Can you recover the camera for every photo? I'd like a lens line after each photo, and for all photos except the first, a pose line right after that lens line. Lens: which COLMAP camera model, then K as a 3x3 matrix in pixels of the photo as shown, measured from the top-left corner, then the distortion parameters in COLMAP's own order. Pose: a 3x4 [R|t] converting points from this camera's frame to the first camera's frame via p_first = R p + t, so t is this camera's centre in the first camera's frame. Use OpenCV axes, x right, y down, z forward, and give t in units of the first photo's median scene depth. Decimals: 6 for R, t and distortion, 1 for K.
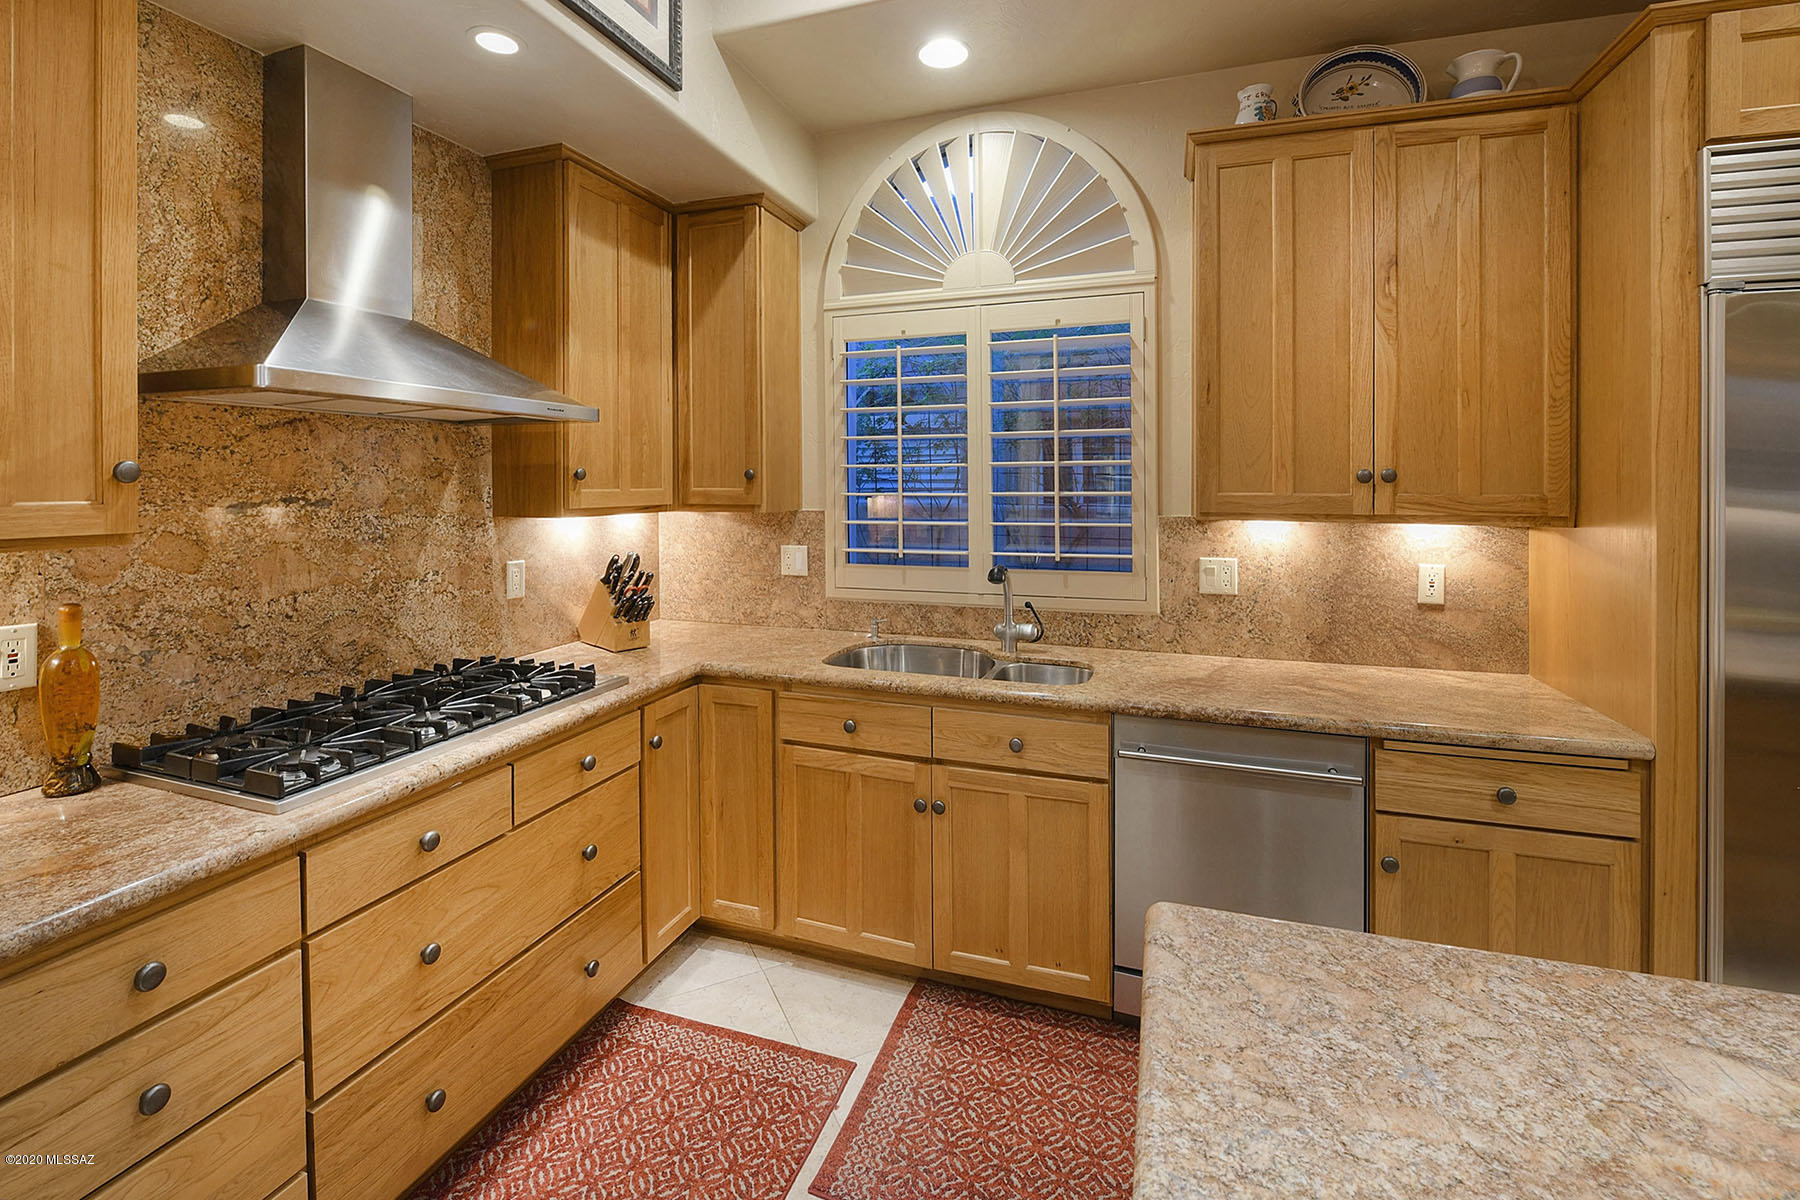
lens RADIAL K [[813.7, 0, 903.6], [0, 813.7, 480.6], [0, 0, 1]] dist [-0.001278, -0.000419]
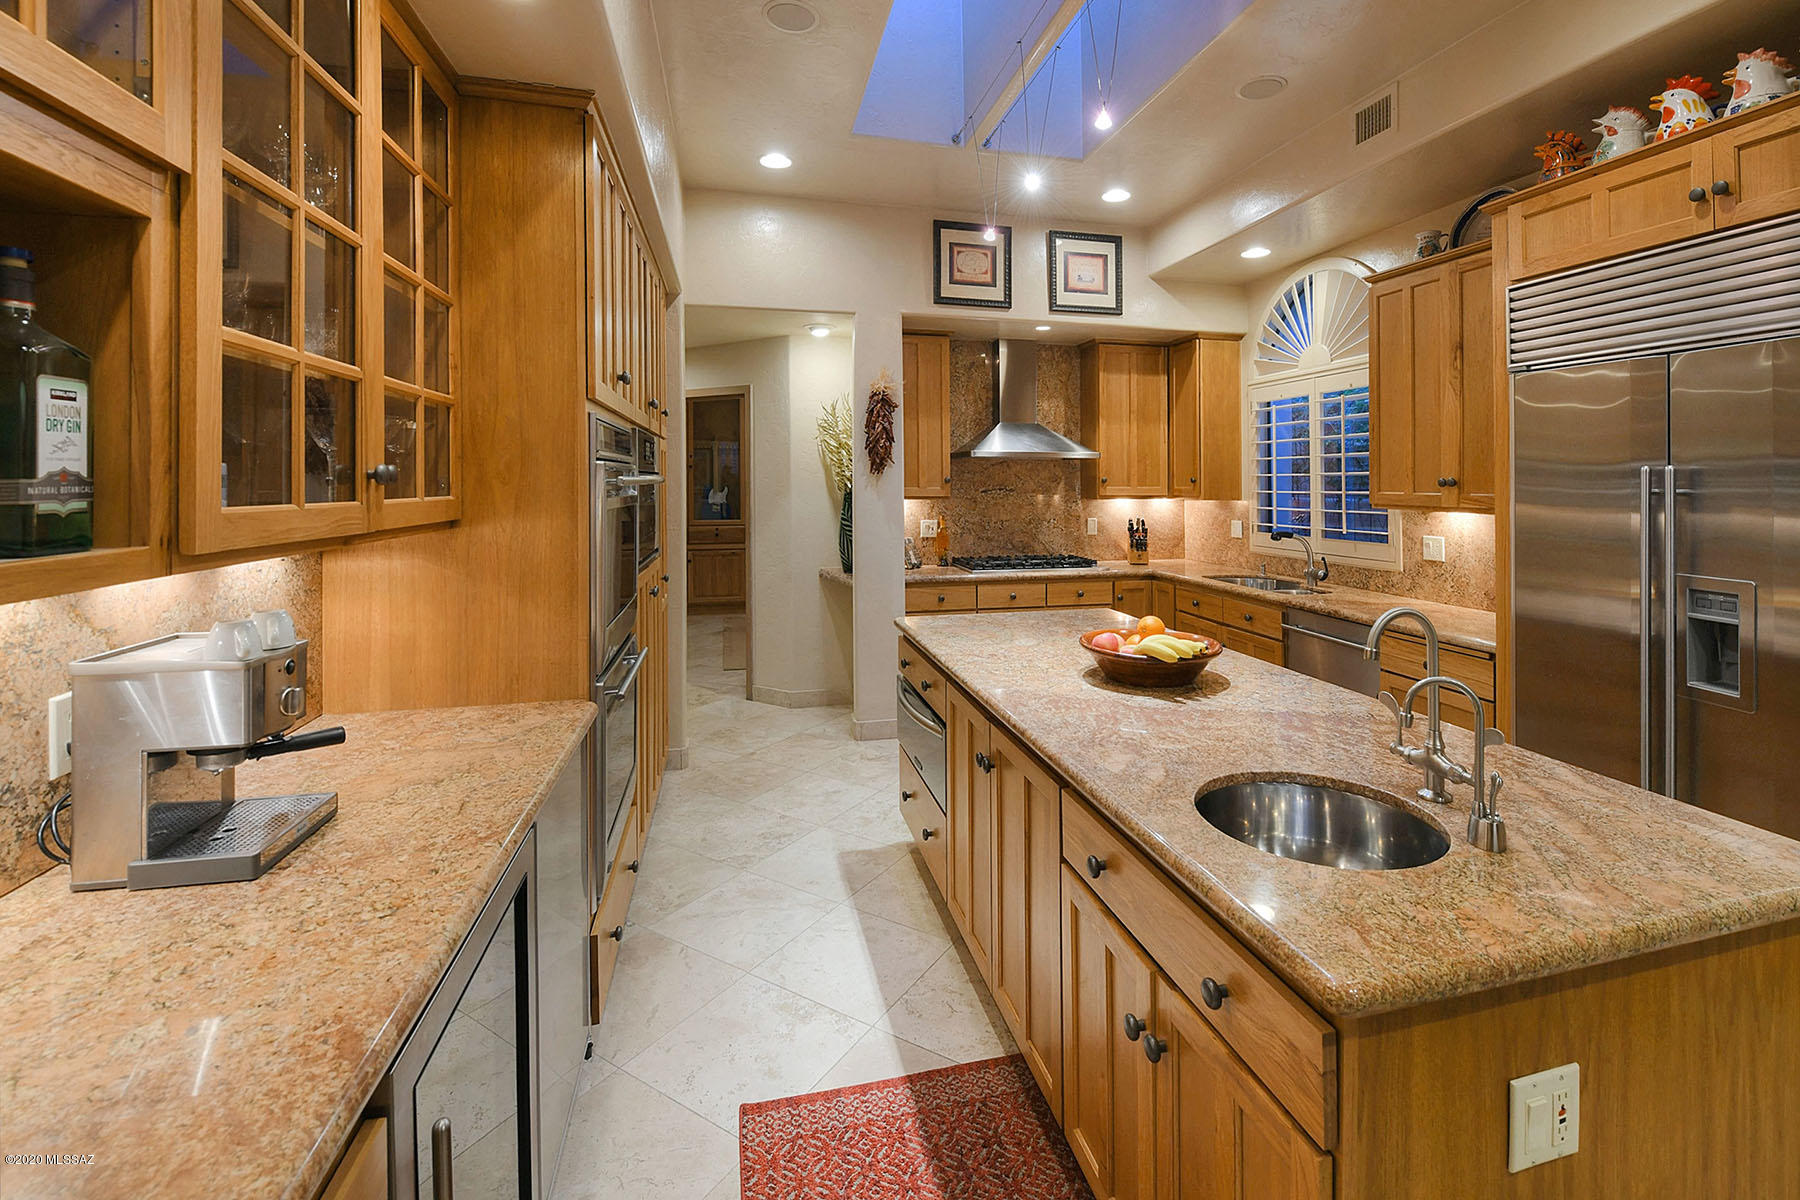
lens RADIAL K [[772.8, 0, 899.8], [0, 772.8, 462.0], [0, 0, 1]] dist [-0.001567, -0.000091]
pose [[0.523222, -0.017857, -0.852009, 1.083078], [0.000223, 0.999783, -0.020818, -0.013508], [0.852196, 0.010702, 0.523112, -0.589052]]
